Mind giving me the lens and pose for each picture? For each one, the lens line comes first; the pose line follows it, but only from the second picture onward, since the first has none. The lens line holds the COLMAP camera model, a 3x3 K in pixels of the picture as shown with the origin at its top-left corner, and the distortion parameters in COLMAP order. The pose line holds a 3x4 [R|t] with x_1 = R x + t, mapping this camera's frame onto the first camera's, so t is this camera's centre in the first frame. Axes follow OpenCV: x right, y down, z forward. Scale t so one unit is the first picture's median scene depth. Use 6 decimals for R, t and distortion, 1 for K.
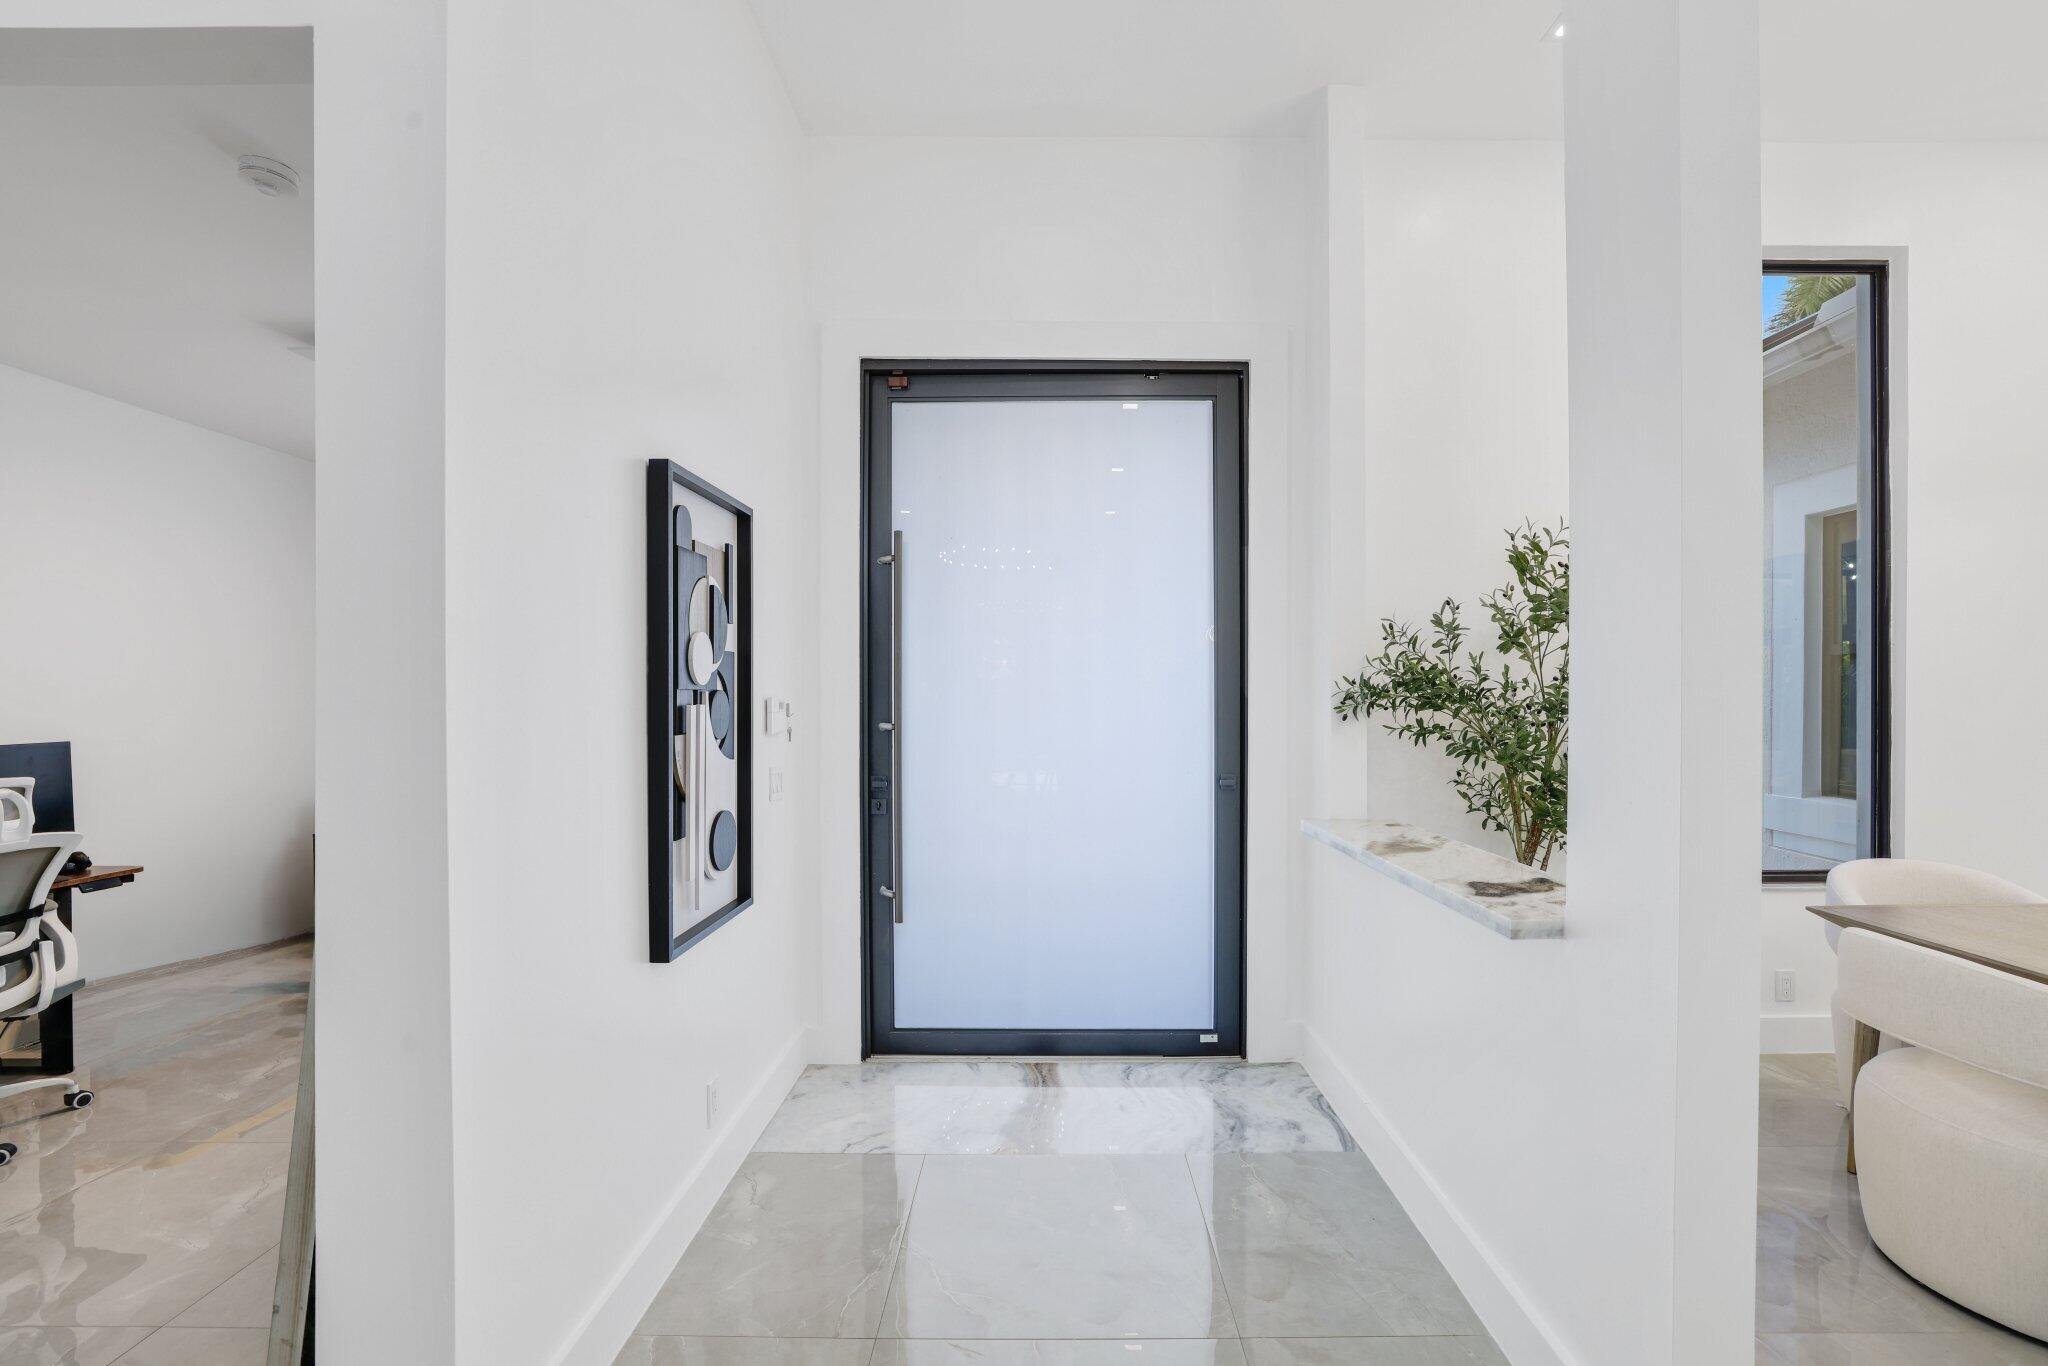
lens RADIAL K [[866.1, 0, 1030.3], [0, 866.1, 681.6], [0, 0, 1]] dist [0.000425, 0.000126]
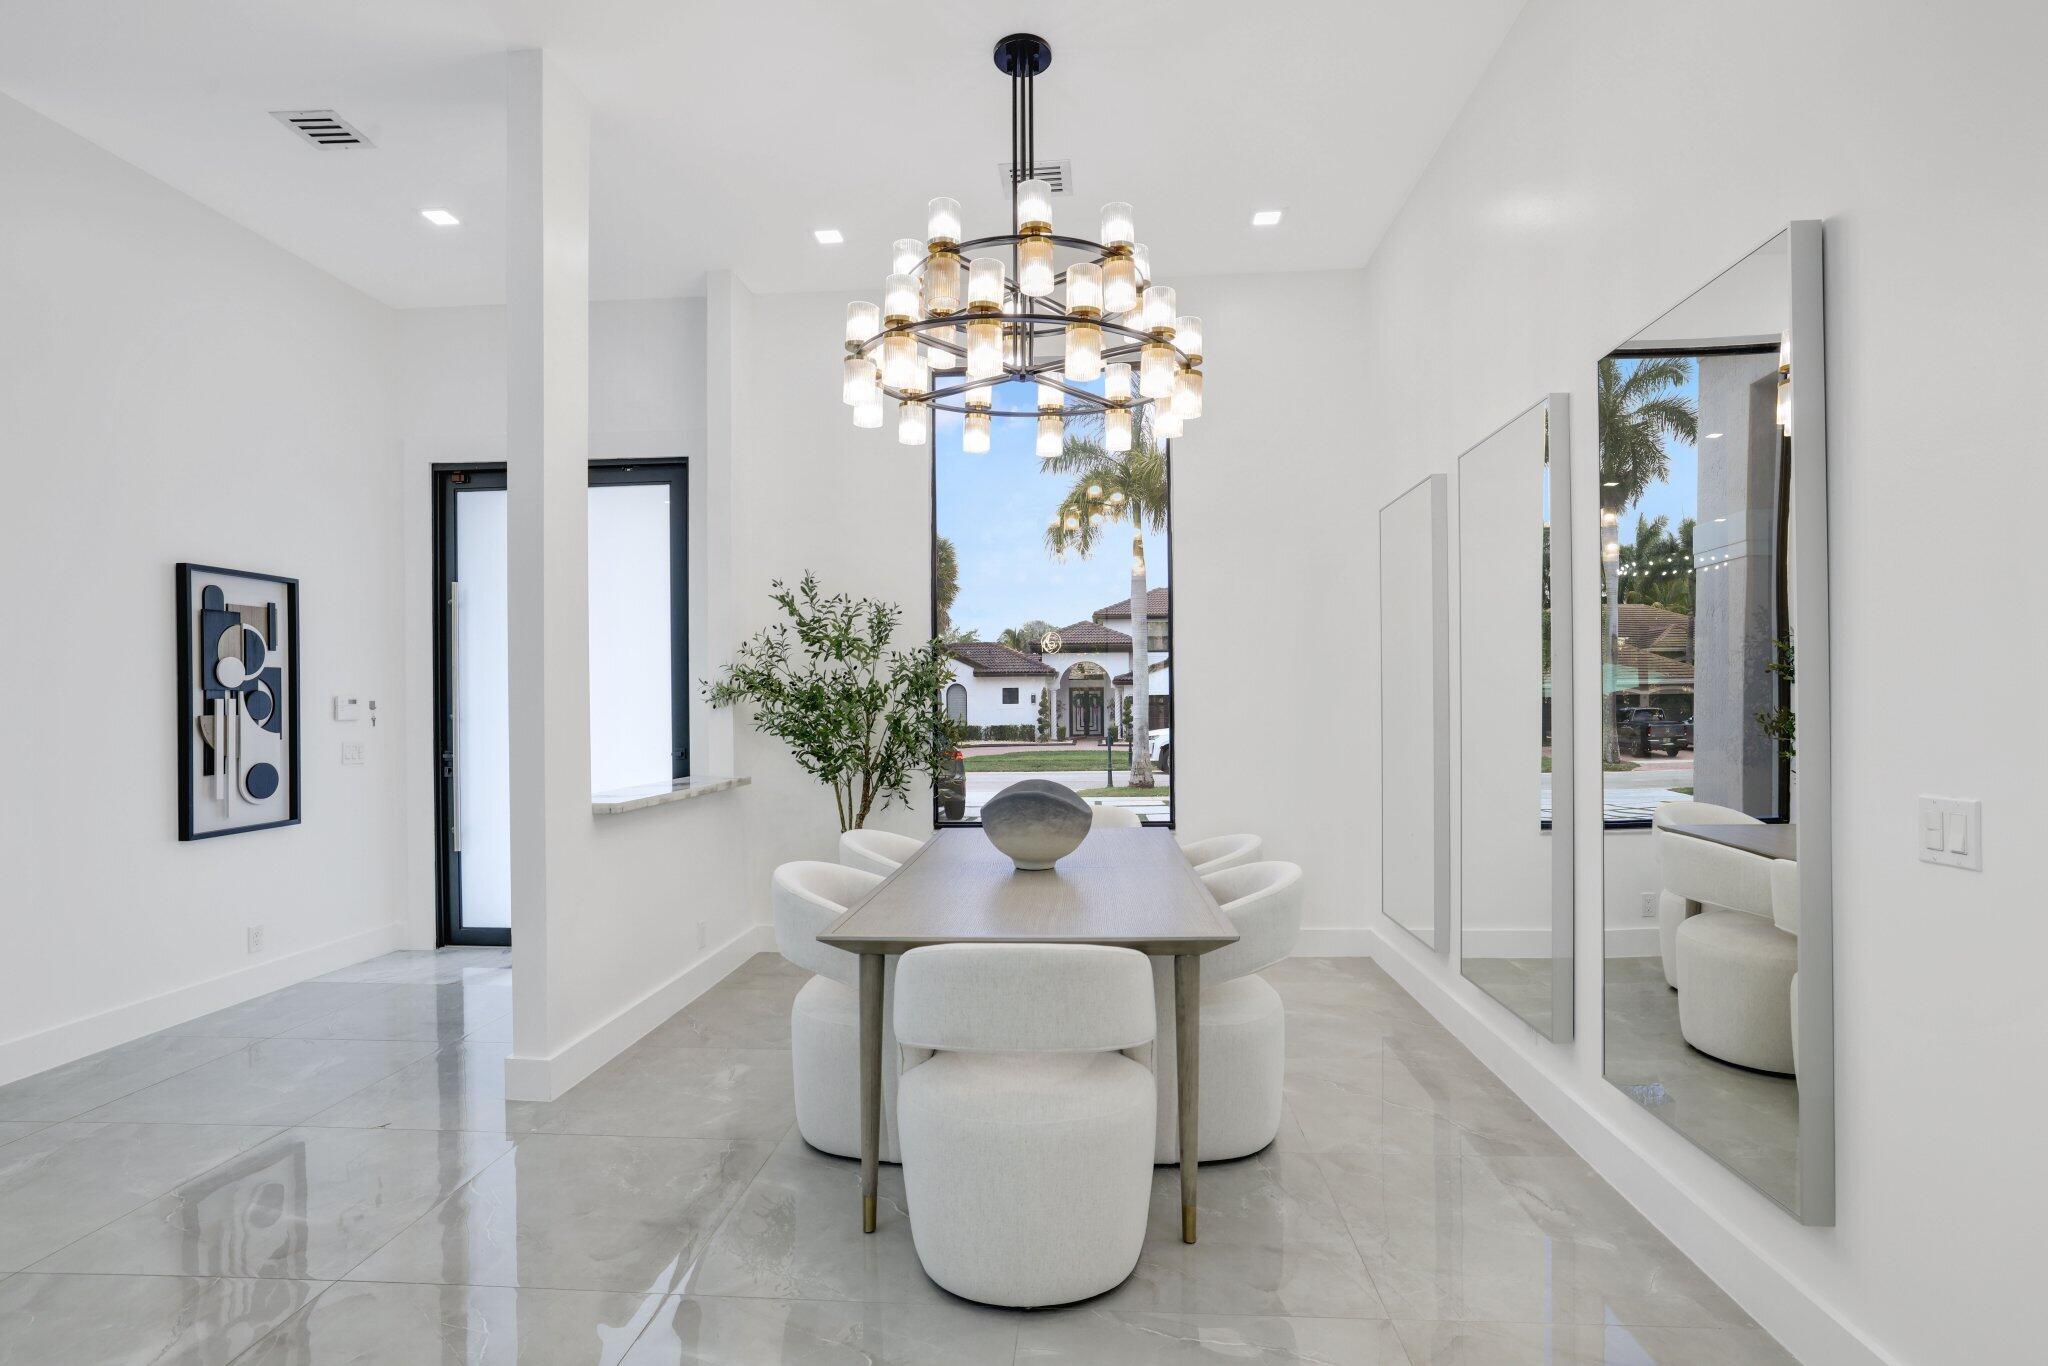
lens RADIAL K [[941.2, 0, 1021.6], [0, 941.2, 682.1], [0, 0, 1]] dist [-0.032226, -0.000056]
pose [[0.996595, -0.004844, -0.082312, 0.979357], [0.004405, 0.999975, -0.005518, 0.007129], [0.082337, 0.005136, 0.996591, -0.499870]]
